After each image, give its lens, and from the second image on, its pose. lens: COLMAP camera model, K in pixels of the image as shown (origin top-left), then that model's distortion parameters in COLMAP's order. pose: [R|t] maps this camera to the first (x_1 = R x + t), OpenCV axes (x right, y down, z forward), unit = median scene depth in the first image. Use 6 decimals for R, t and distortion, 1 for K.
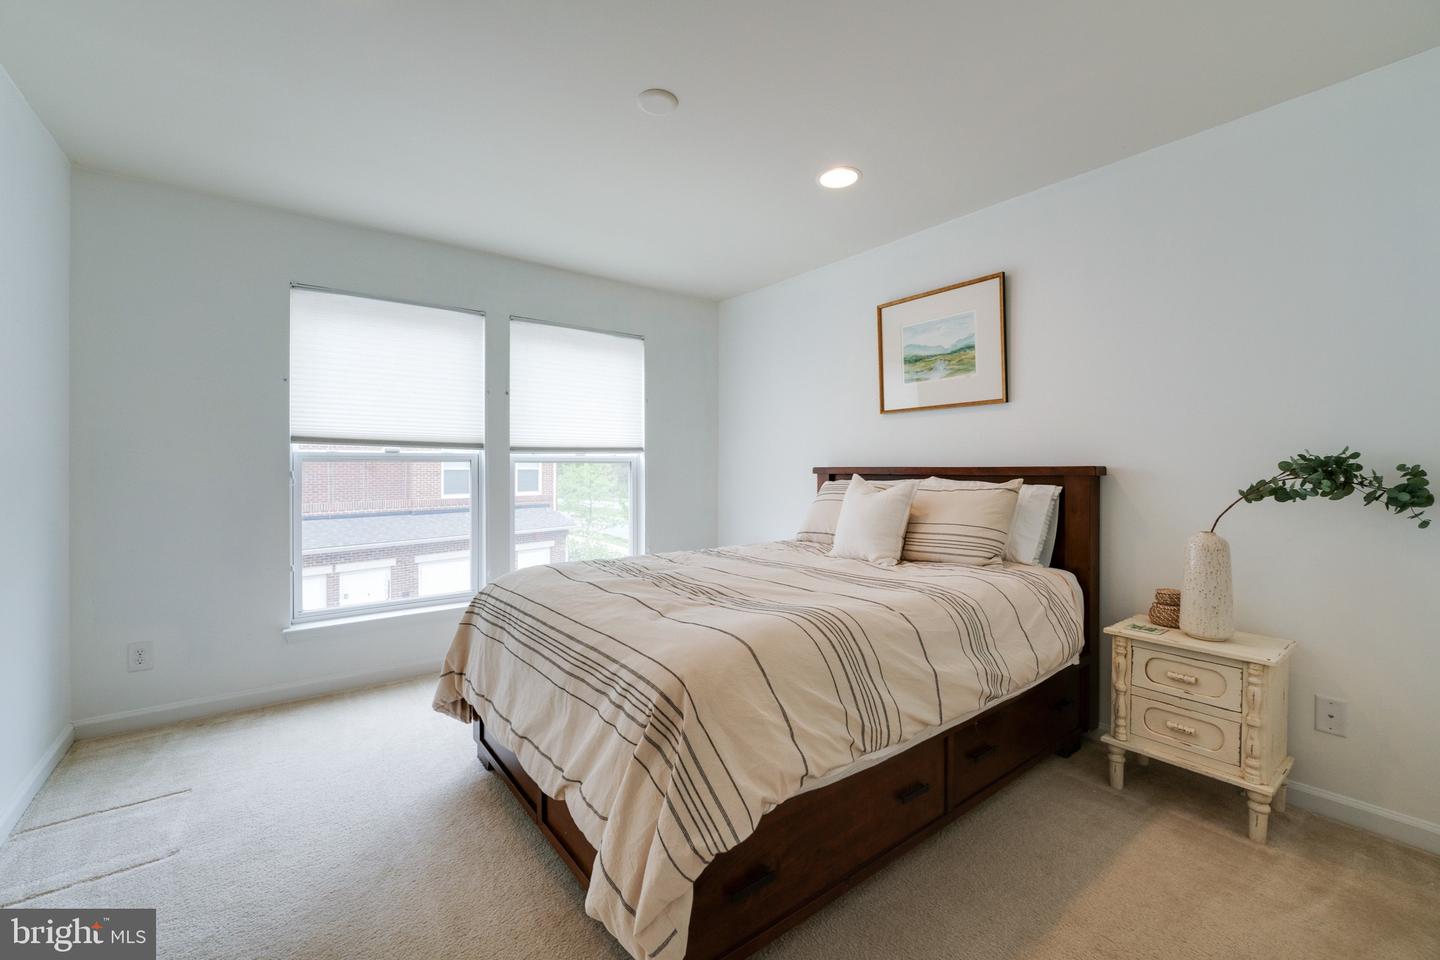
lens RADIAL K [[586.9, 0, 716.6], [0, 586.9, 470.5], [0, 0, 1]] dist [-0.004070, 0.000882]
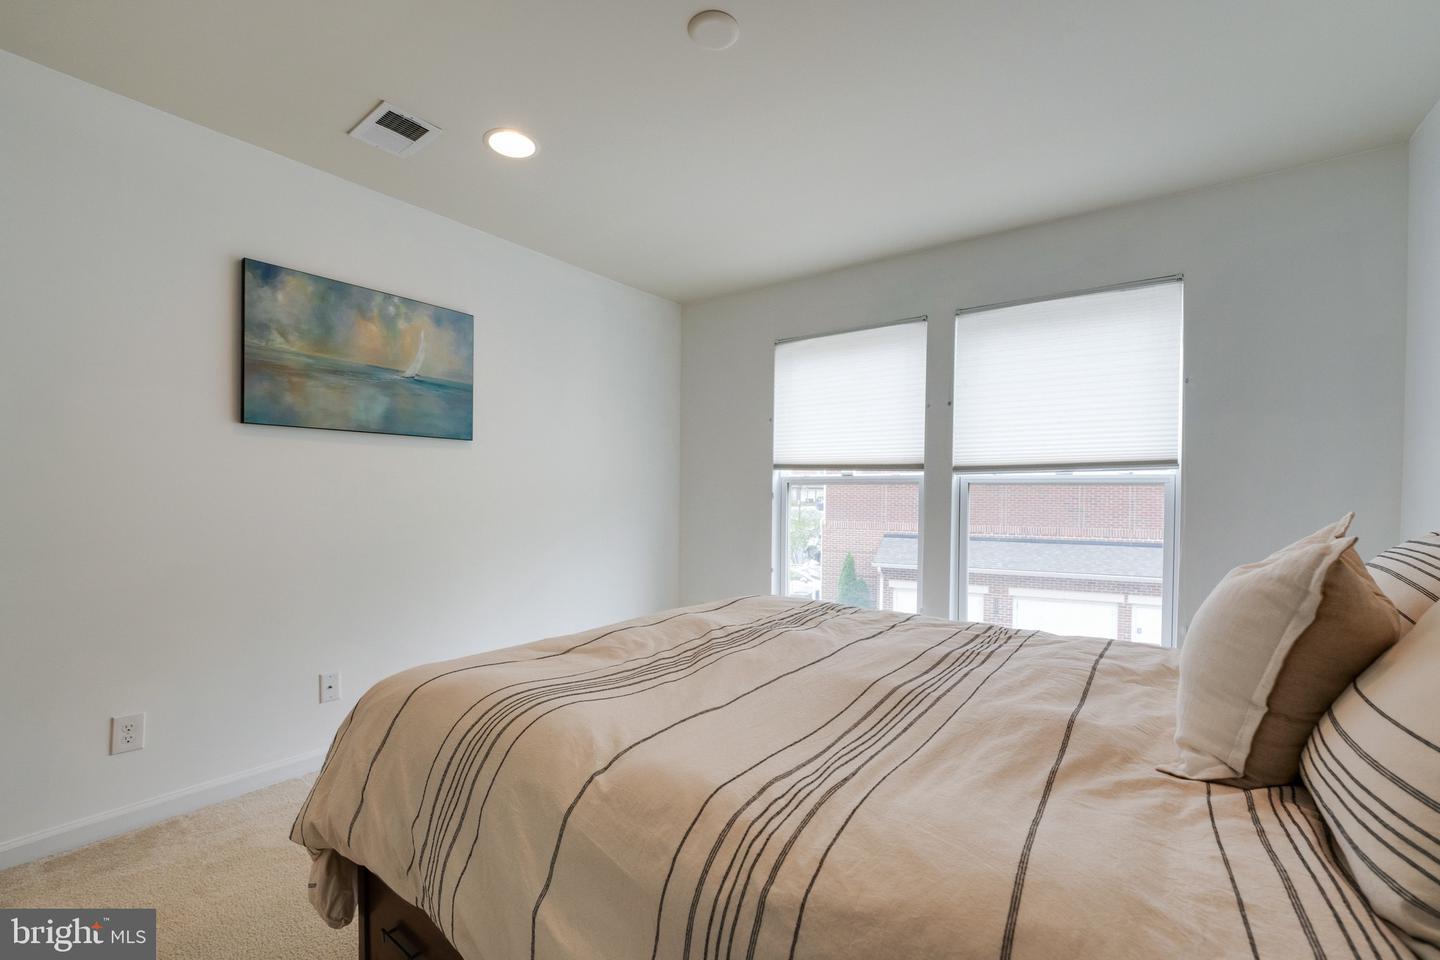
lens RADIAL K [[586.9, 0, 722.3], [0, 586.9, 482.2], [0, 0, 1]] dist [-0.004070, 0.000882]
pose [[0.301444, -0.010198, -0.953429, 0.384615], [-0.013447, 0.999798, -0.014946, -0.000611], [0.953389, 0.017326, 0.301246, 0.472509]]
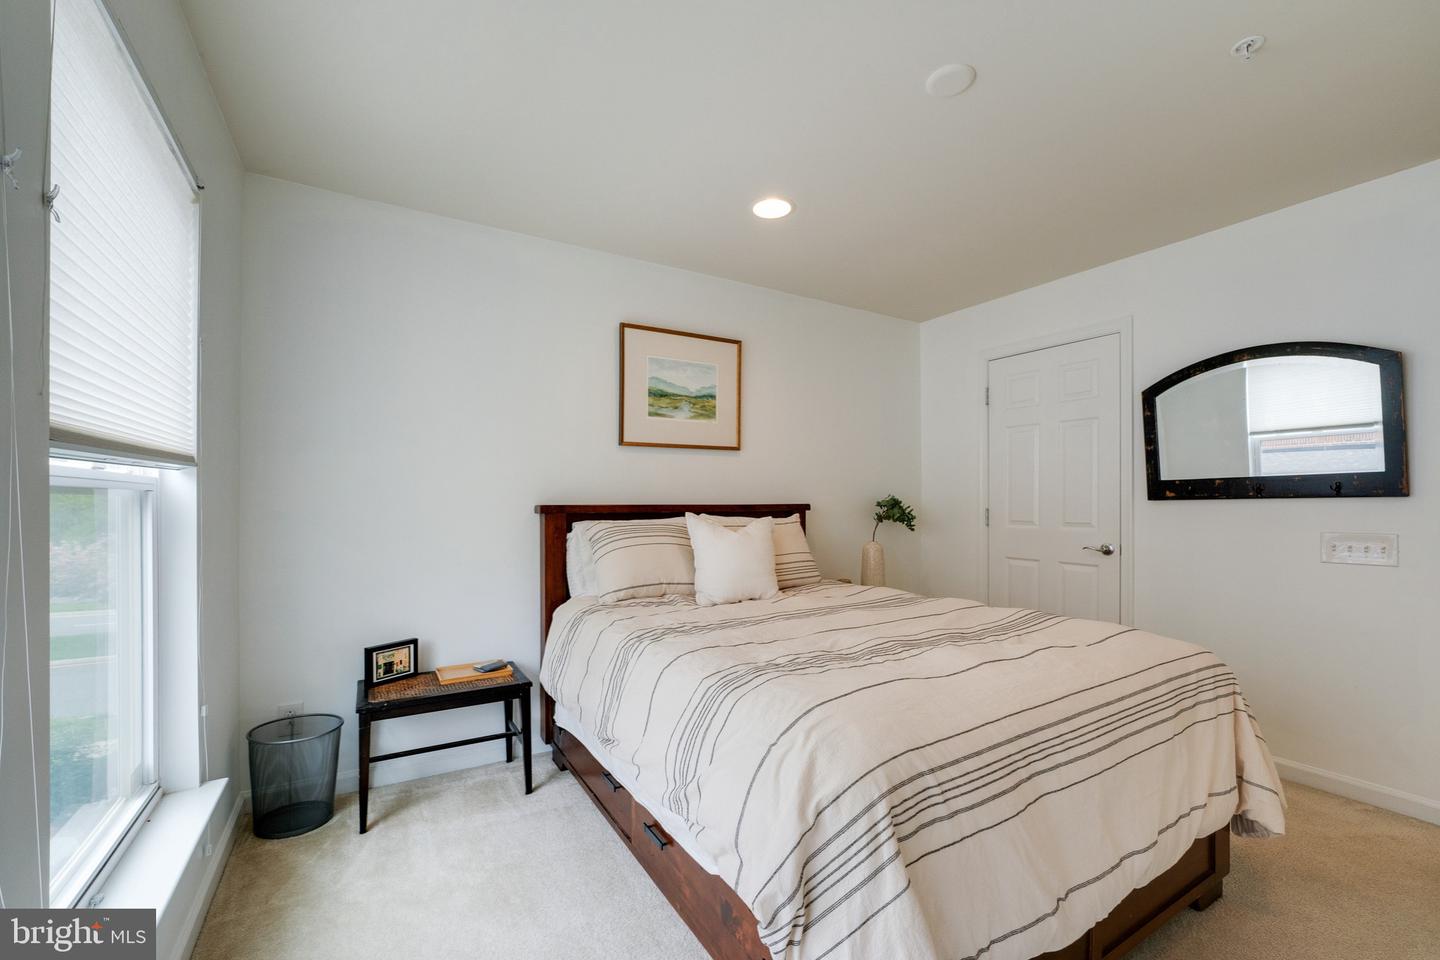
lens RADIAL K [[586.9, 0, 747.3], [0, 586.9, 502.3], [0, 0, 1]] dist [-0.004070, 0.000882]
pose [[0.100727, -0.000658, 0.994914, -0.610340], [0.005420, 0.999985, 0.000113, -0.008939], [-0.994899, 0.005381, 0.100729, 0.754258]]
